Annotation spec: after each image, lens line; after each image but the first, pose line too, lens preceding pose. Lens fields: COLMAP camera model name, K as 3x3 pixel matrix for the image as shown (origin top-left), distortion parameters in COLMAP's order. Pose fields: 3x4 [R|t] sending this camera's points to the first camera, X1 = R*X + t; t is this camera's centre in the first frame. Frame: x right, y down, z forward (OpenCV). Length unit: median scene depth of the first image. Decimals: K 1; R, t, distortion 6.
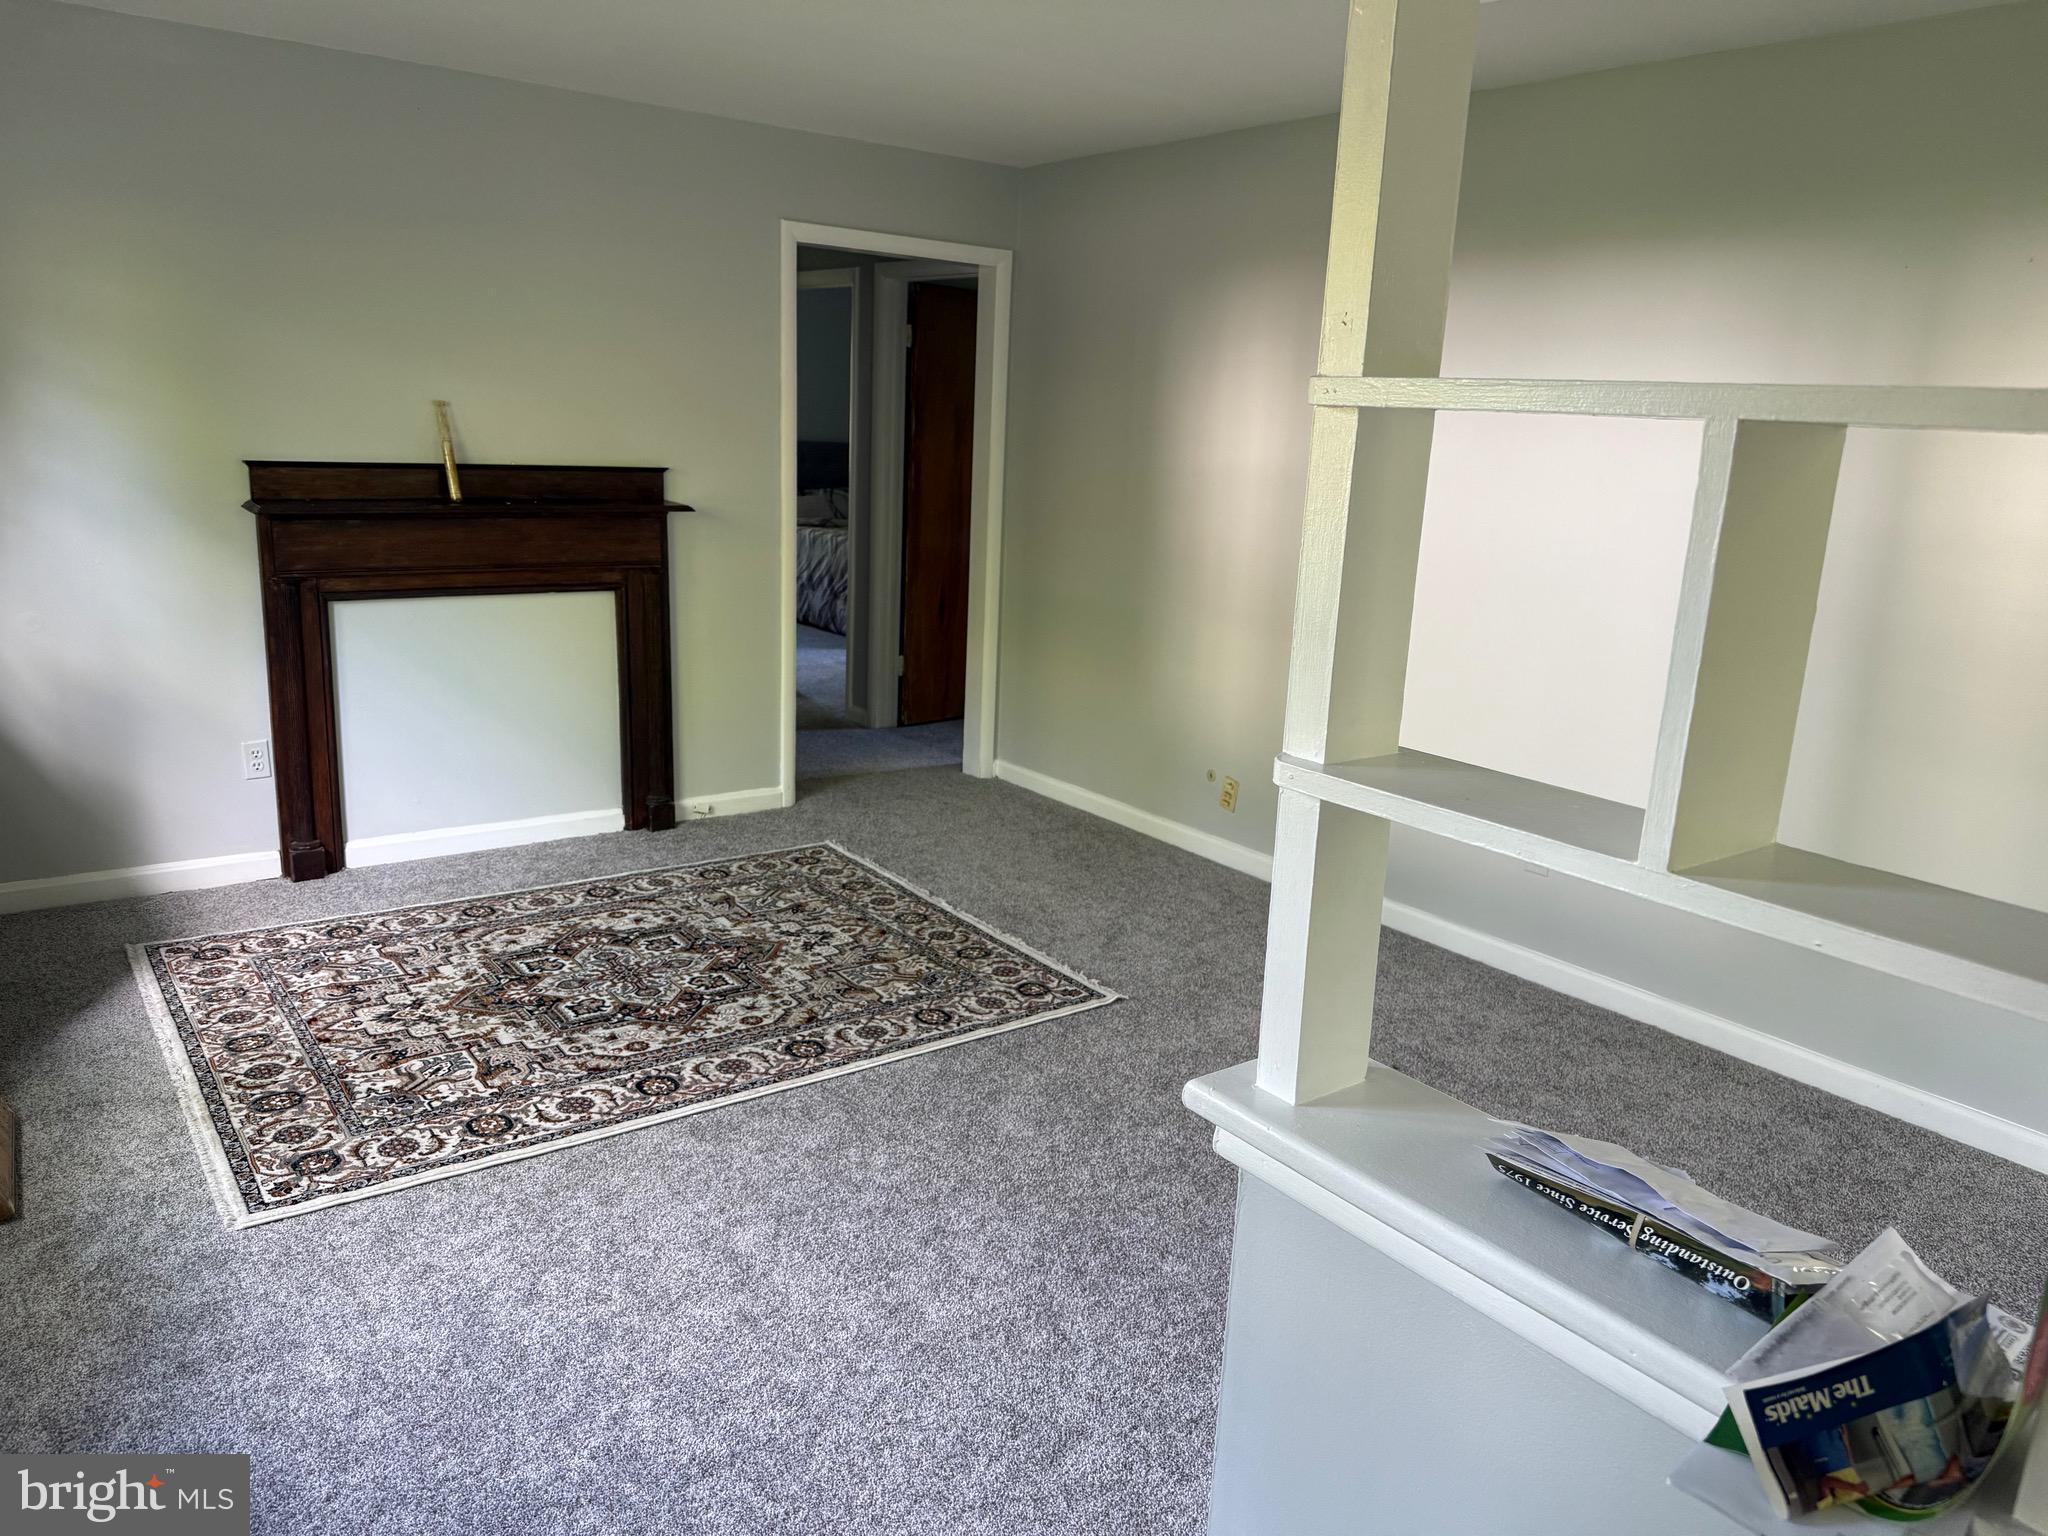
lens RADIAL K [[1467.8, 0, 1022.7], [0, 1467.8, 768.1], [0, 0, 1]] dist [0.068724, -0.063076]
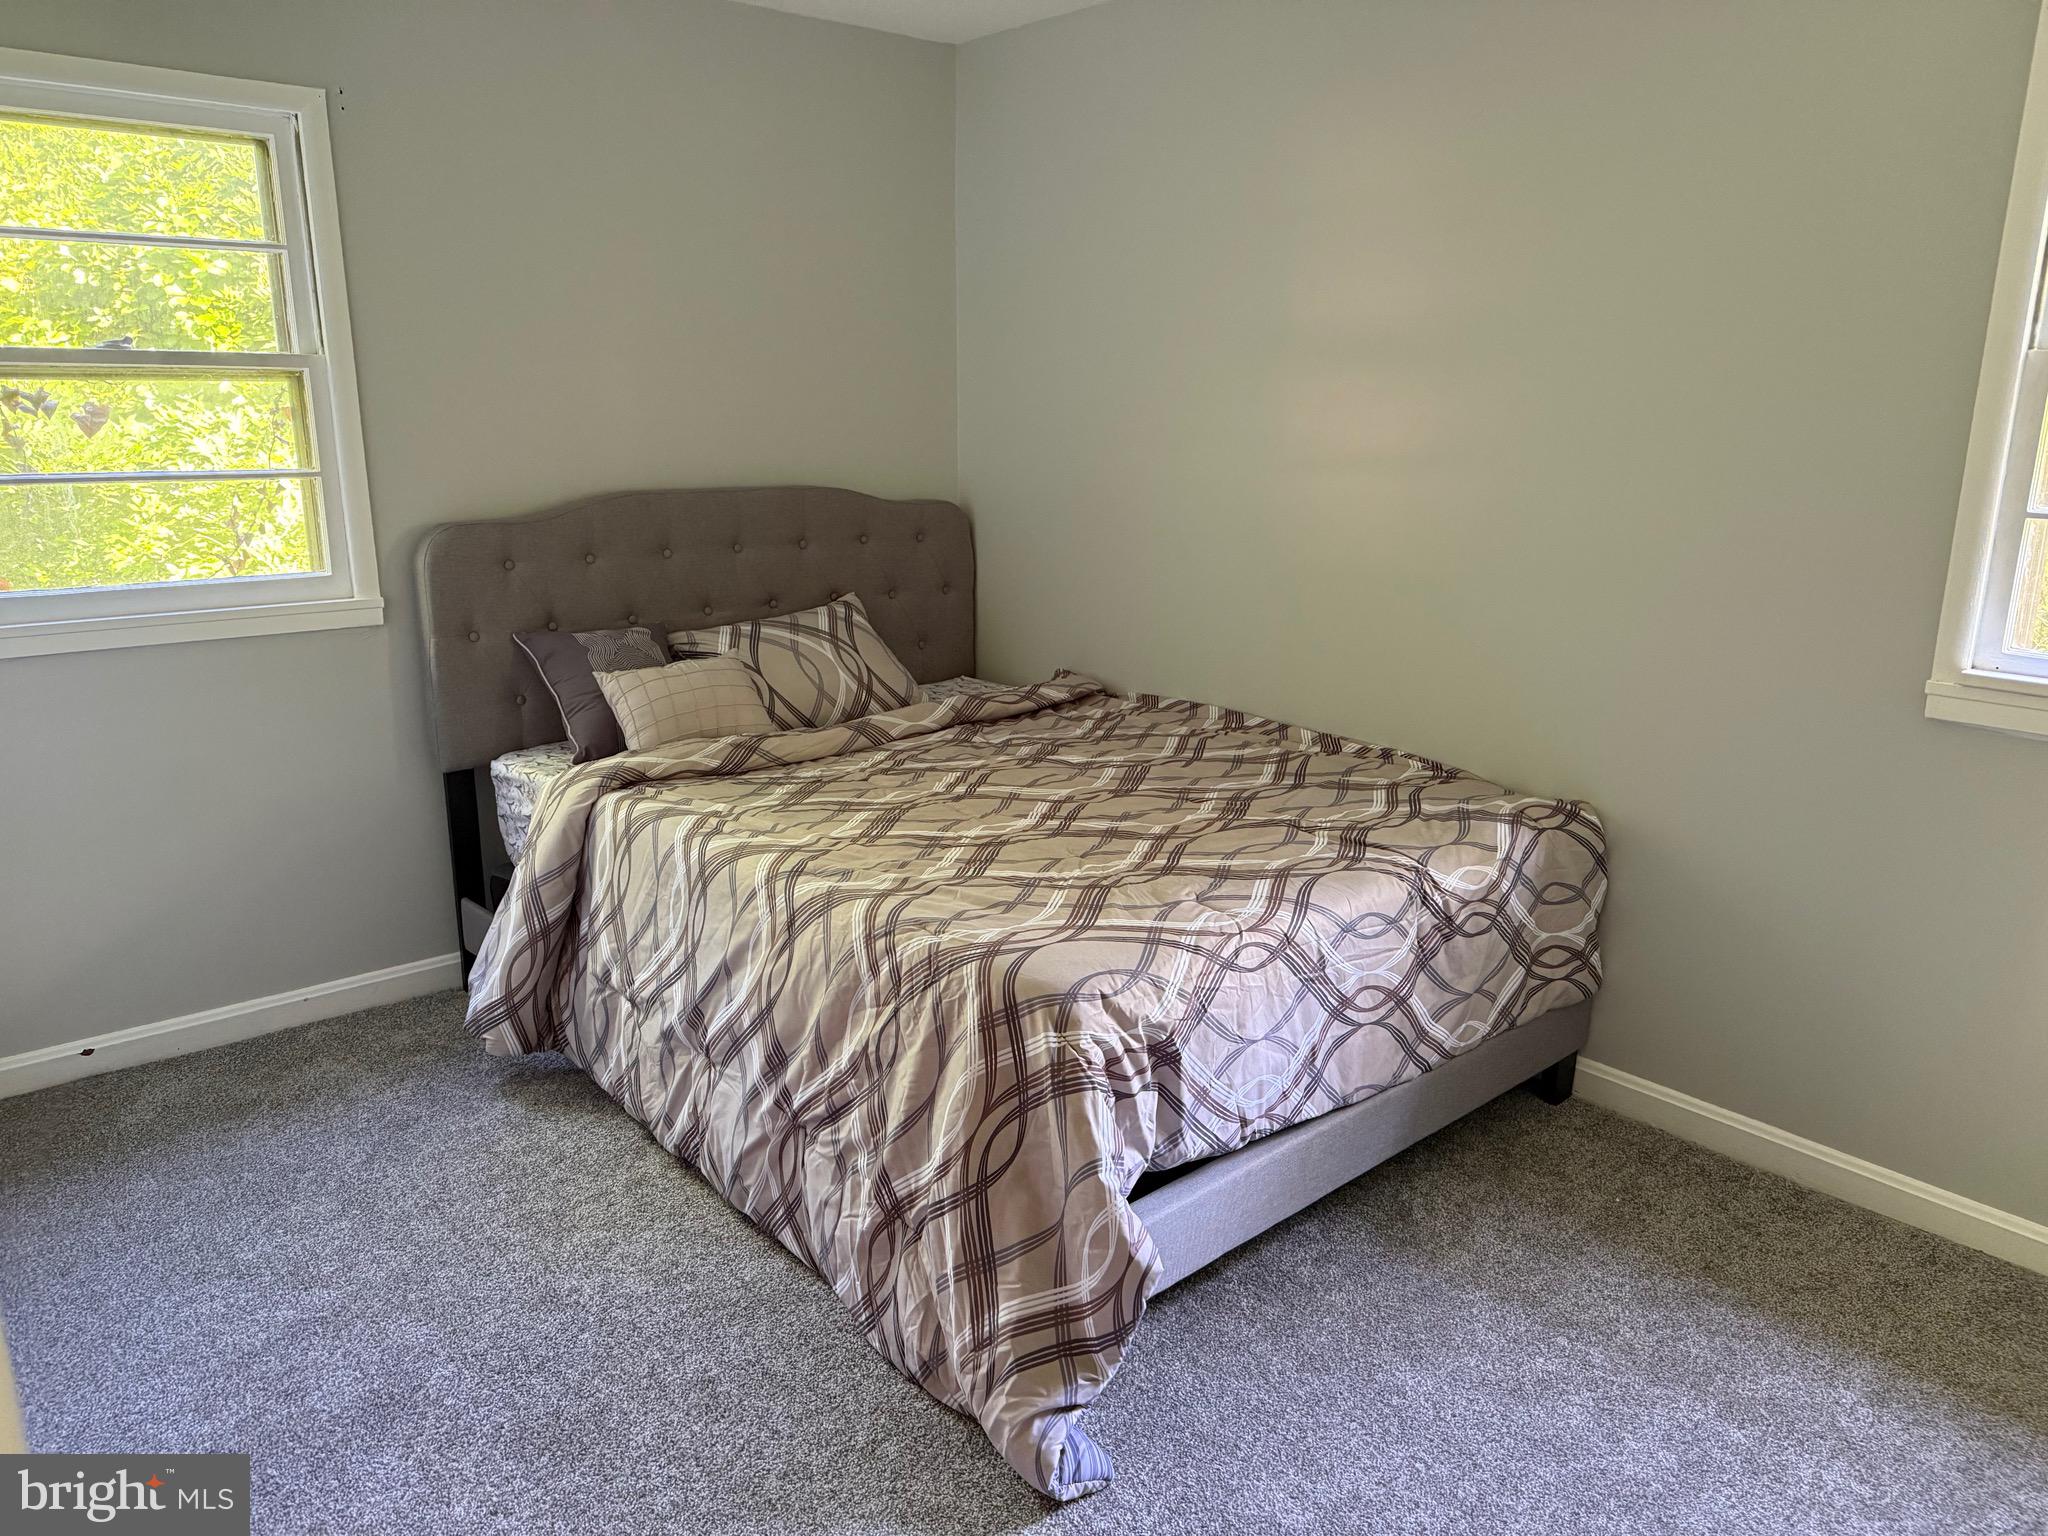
lens RADIAL K [[1467.8, 0, 1024.7], [0, 1467.8, 765.6], [0, 0, 1]] dist [0.068724, -0.063076]
pose [[0.997367, -0.050989, 0.051574, -0.097795], [0.050337, 0.998636, 0.013866, -0.179663], [-0.052211, -0.011233, 0.998573, 0.742462]]
